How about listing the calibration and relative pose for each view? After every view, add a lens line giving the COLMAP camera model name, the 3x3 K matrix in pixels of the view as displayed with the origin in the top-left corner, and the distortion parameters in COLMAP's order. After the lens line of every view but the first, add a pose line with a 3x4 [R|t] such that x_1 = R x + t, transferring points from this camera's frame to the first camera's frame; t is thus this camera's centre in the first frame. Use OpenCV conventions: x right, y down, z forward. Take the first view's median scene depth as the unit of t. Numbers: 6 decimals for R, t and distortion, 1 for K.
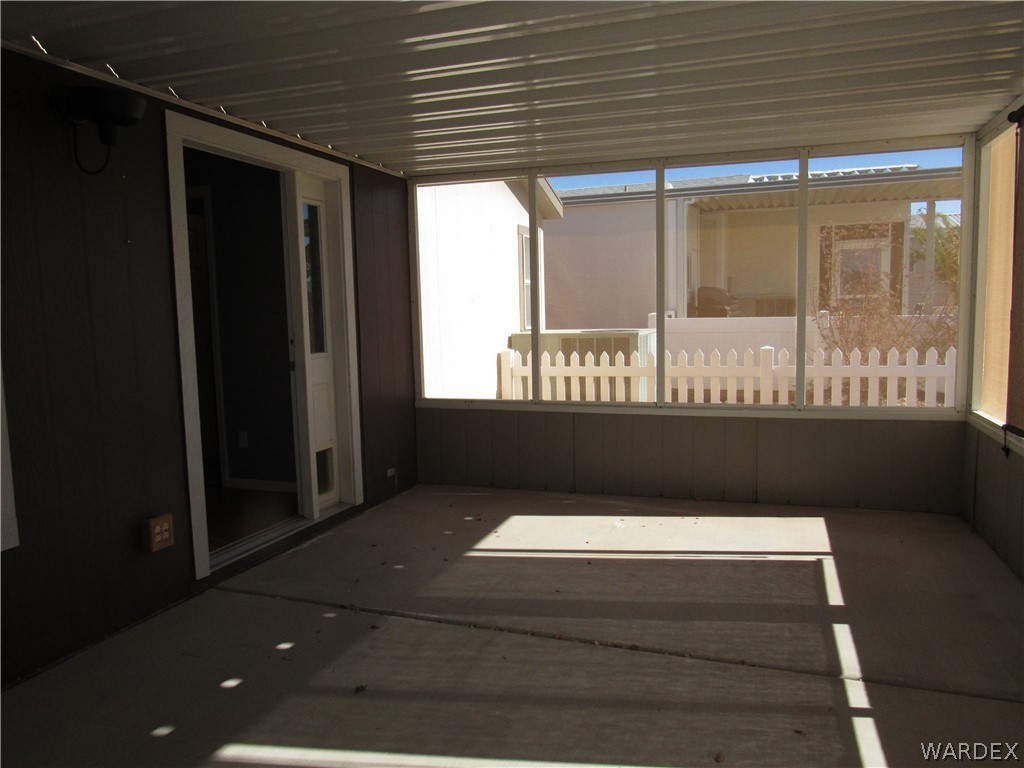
lens RADIAL K [[729.0, 0, 514.7], [0, 729.0, 385.1], [0, 0, 1]] dist [-0.025900, 0.000670]
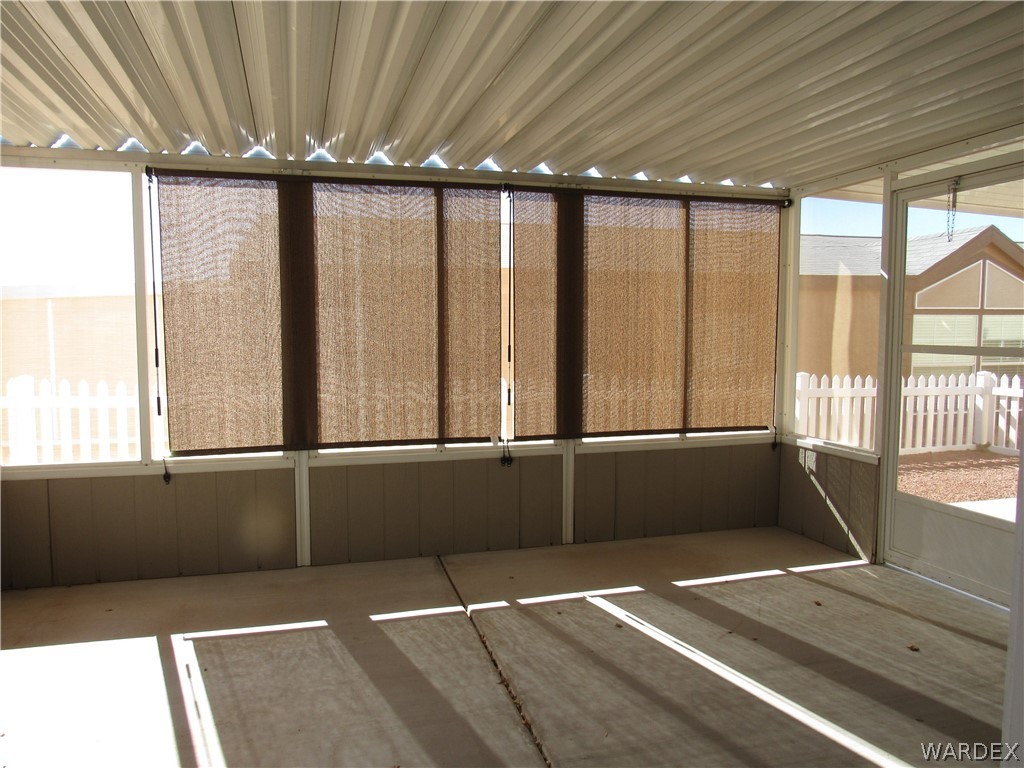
lens RADIAL K [[729.0, 0, 514.8], [0, 729.0, 386.2], [0, 0, 1]] dist [-0.025900, 0.000670]
pose [[-0.590633, -0.037683, 0.806060, -0.570294], [0.088015, 0.989941, 0.110772, -0.134520], [-0.802126, 0.136371, -0.581375, 1.372993]]
